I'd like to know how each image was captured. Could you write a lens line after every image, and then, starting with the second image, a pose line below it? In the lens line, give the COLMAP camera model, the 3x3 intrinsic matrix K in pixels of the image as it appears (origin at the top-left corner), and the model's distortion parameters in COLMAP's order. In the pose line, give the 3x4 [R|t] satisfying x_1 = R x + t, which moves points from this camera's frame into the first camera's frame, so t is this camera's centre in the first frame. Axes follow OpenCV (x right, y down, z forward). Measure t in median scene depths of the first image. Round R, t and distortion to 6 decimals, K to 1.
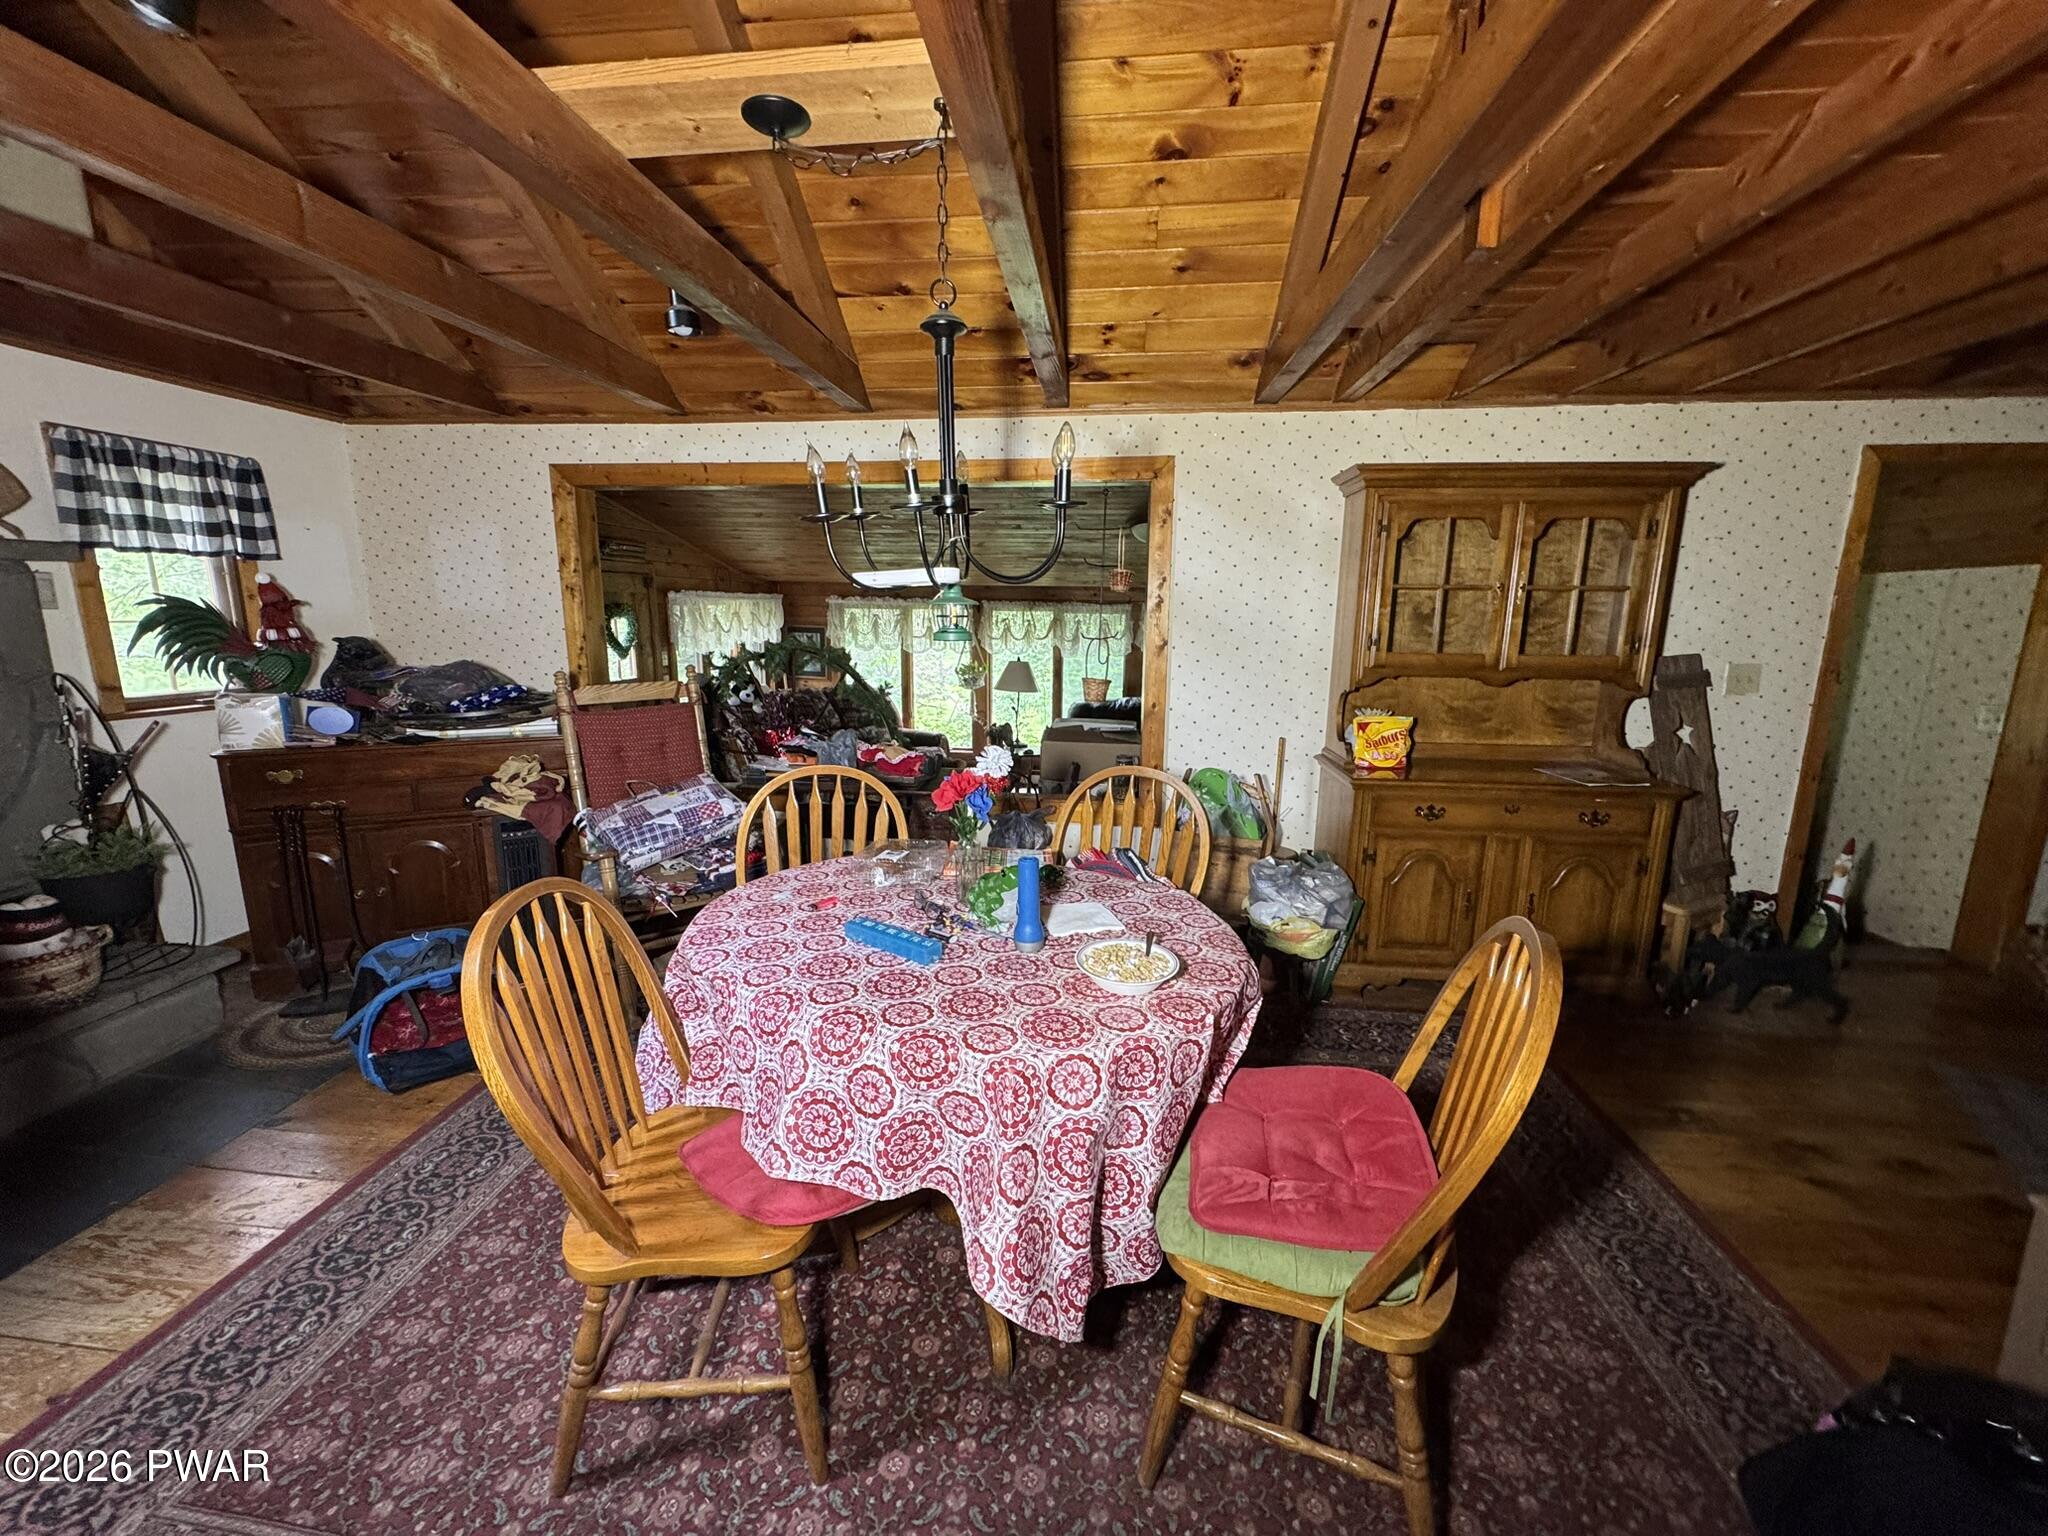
lens RADIAL K [[816.5, 0, 1012.2], [0, 816.5, 763.9], [0, 0, 1]] dist [-0.002464, 0.000117]
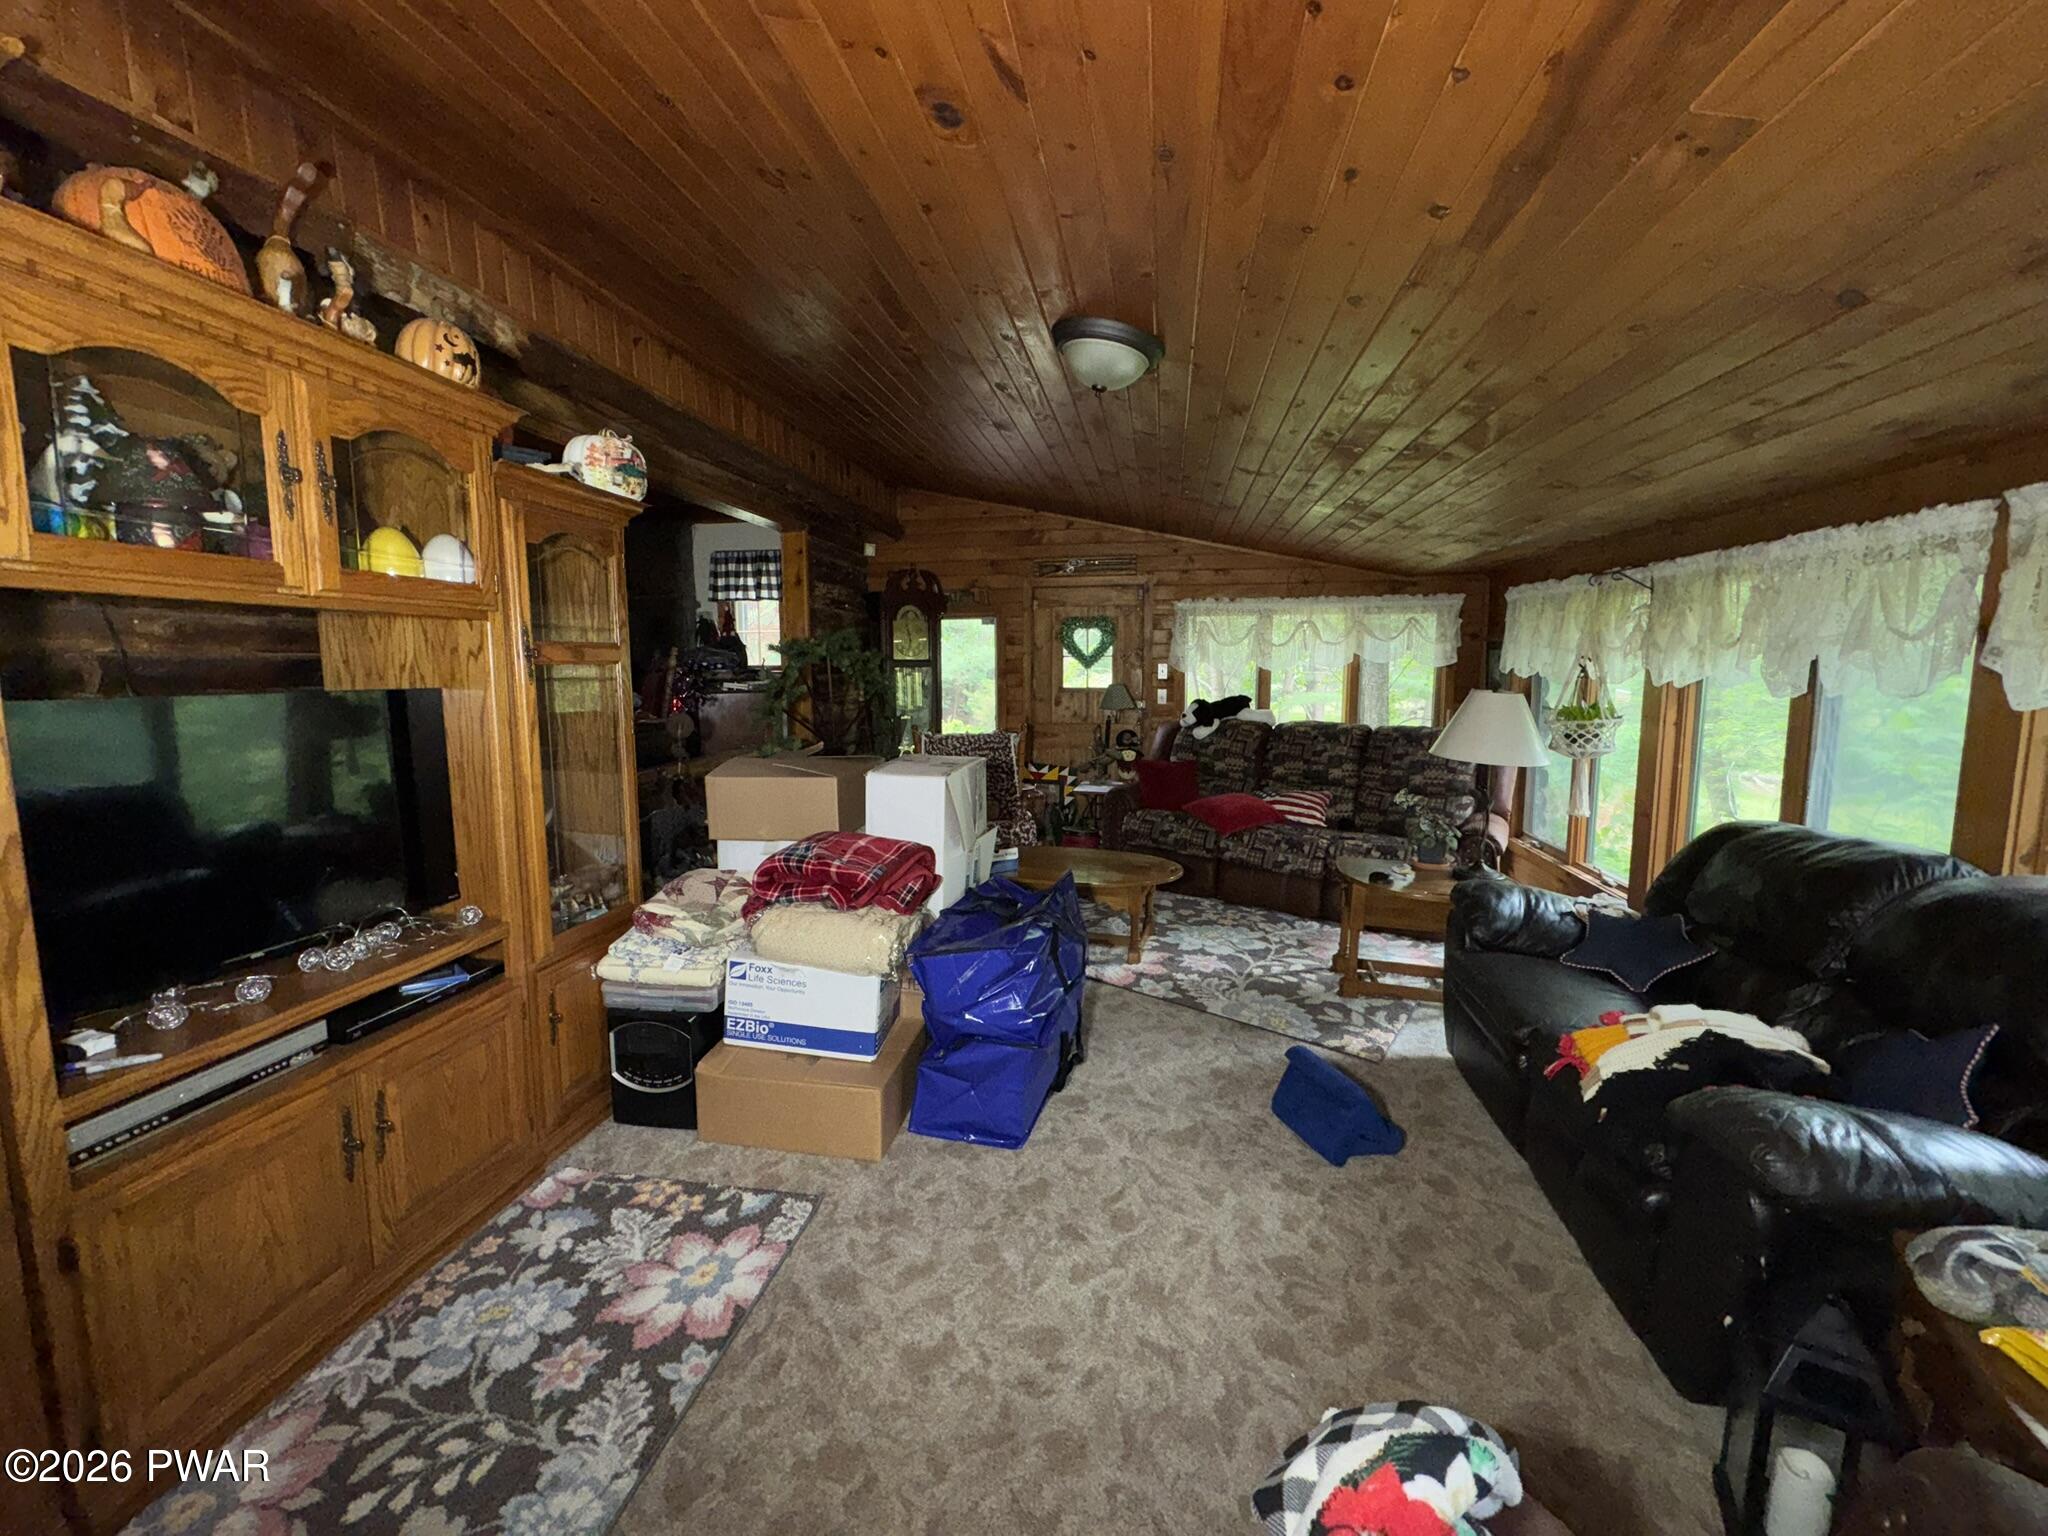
lens RADIAL K [[816.5, 0, 1021.9], [0, 816.5, 760.6], [0, 0, 1]] dist [-0.002464, 0.000117]
pose [[-0.045985, 0.117047, -0.992061, 1.194530], [-0.182279, 0.975455, 0.123537, -0.249329], [0.982171, 0.186513, -0.023521, 1.905097]]
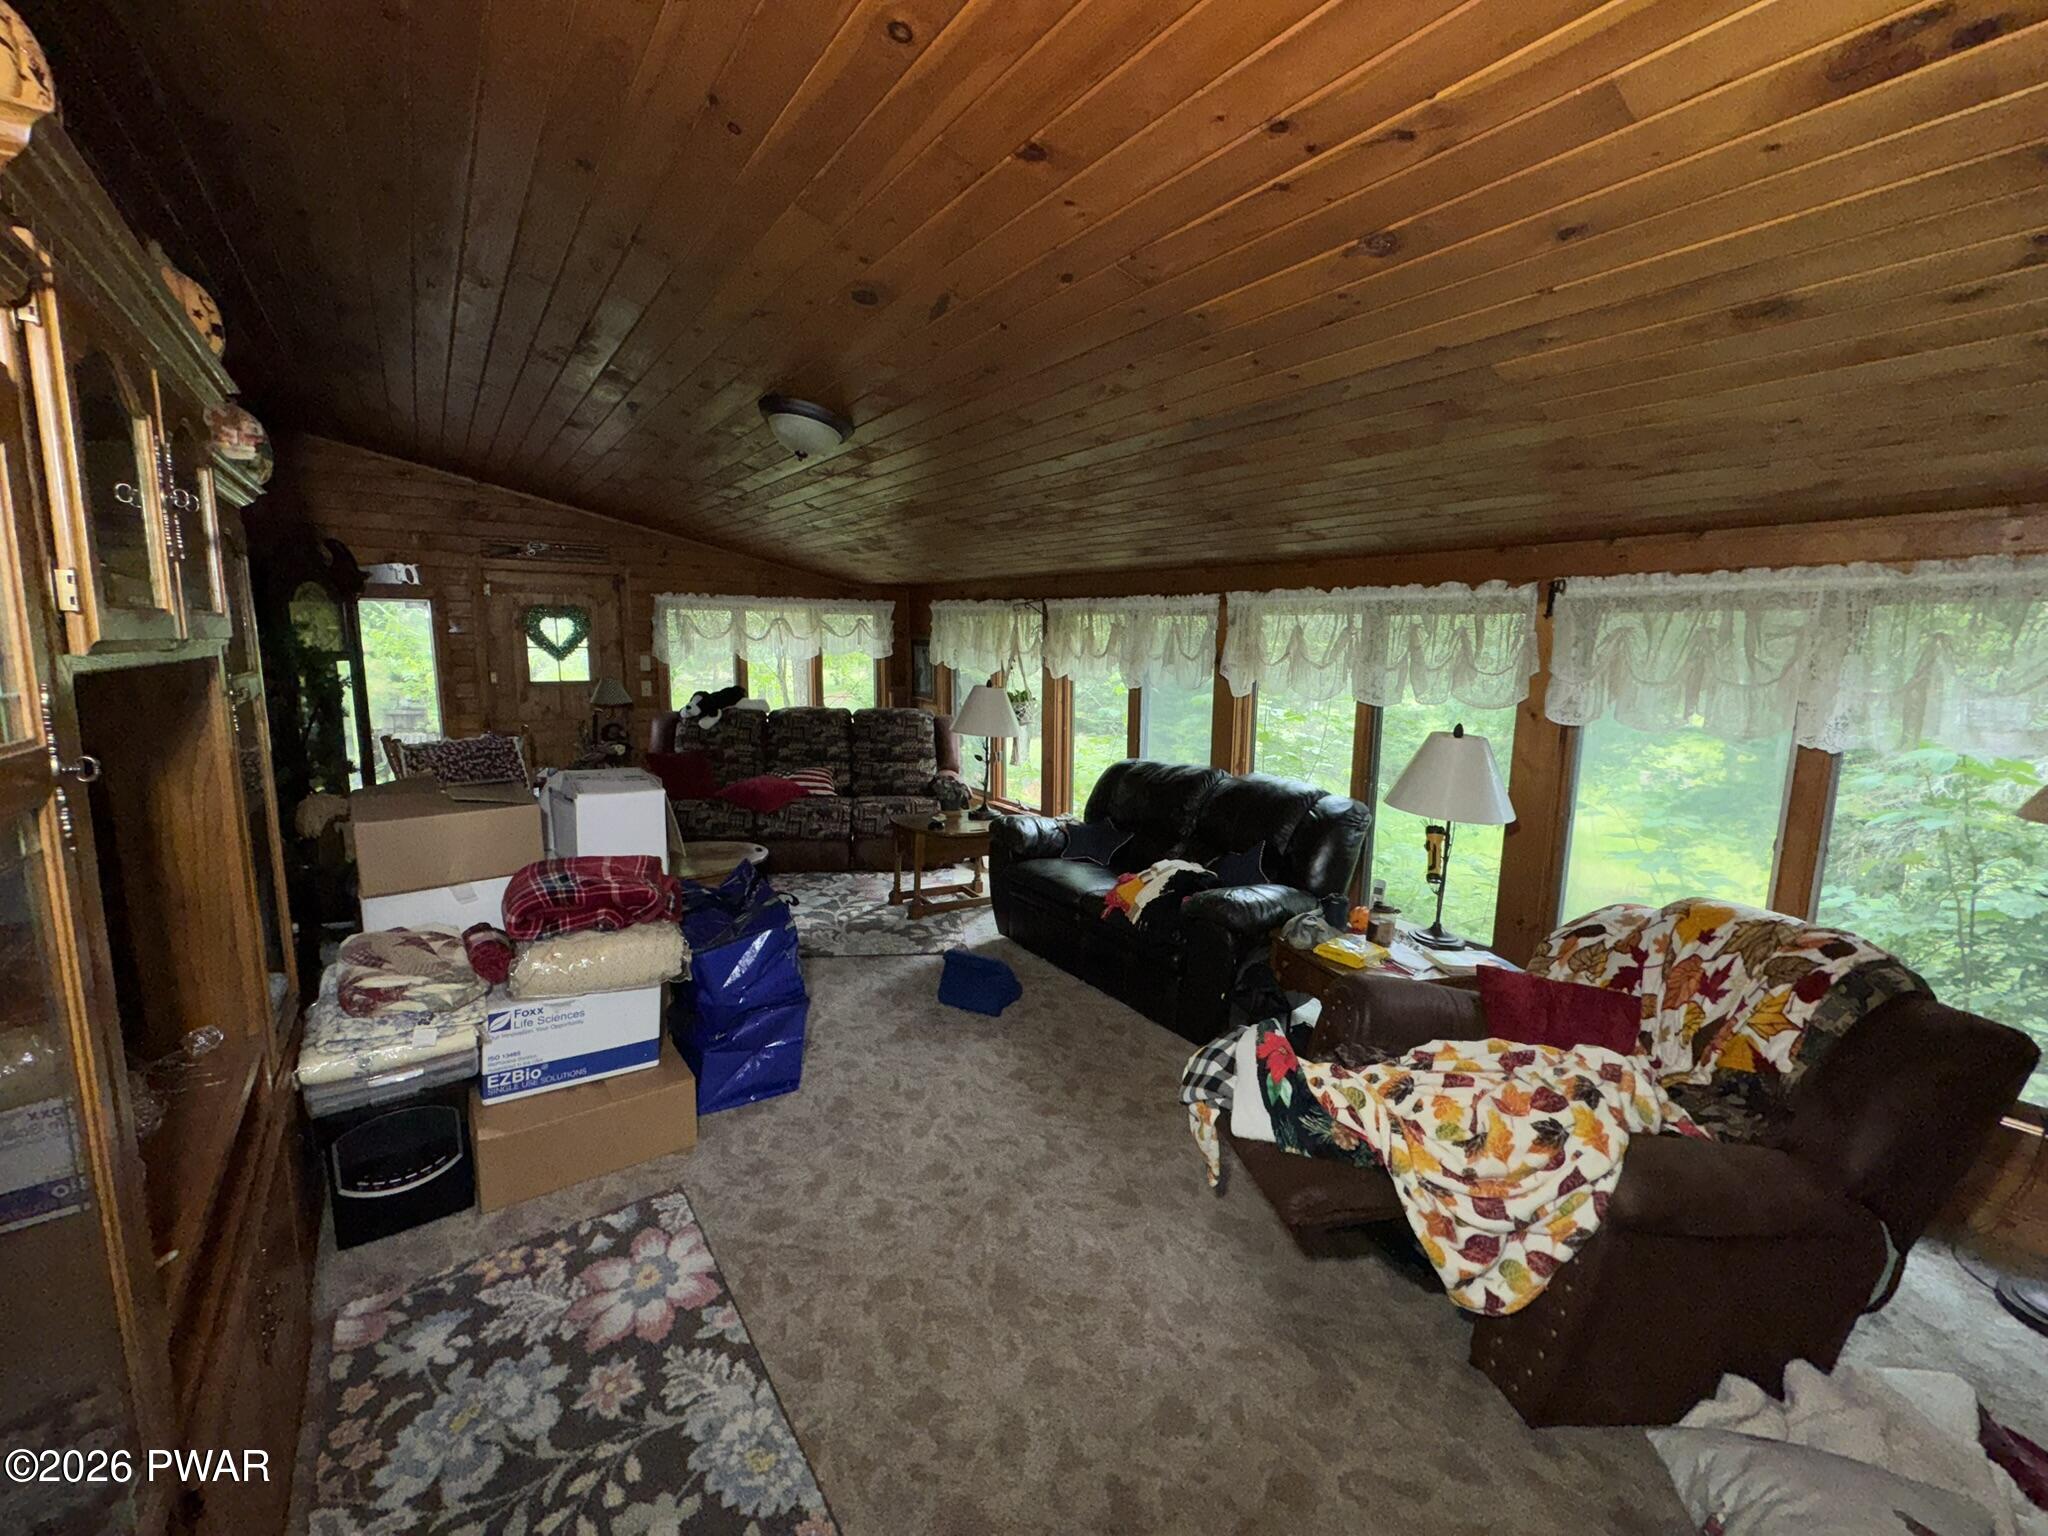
lens RADIAL K [[816.5, 0, 1017.0], [0, 816.5, 757.6], [0, 0, 1]] dist [-0.002464, 0.000117]
pose [[0.681136, 0.115814, -0.722939, 1.272582], [-0.149056, 0.988666, 0.017946, -0.219546], [0.716824, 0.095535, 0.690679, 1.427464]]
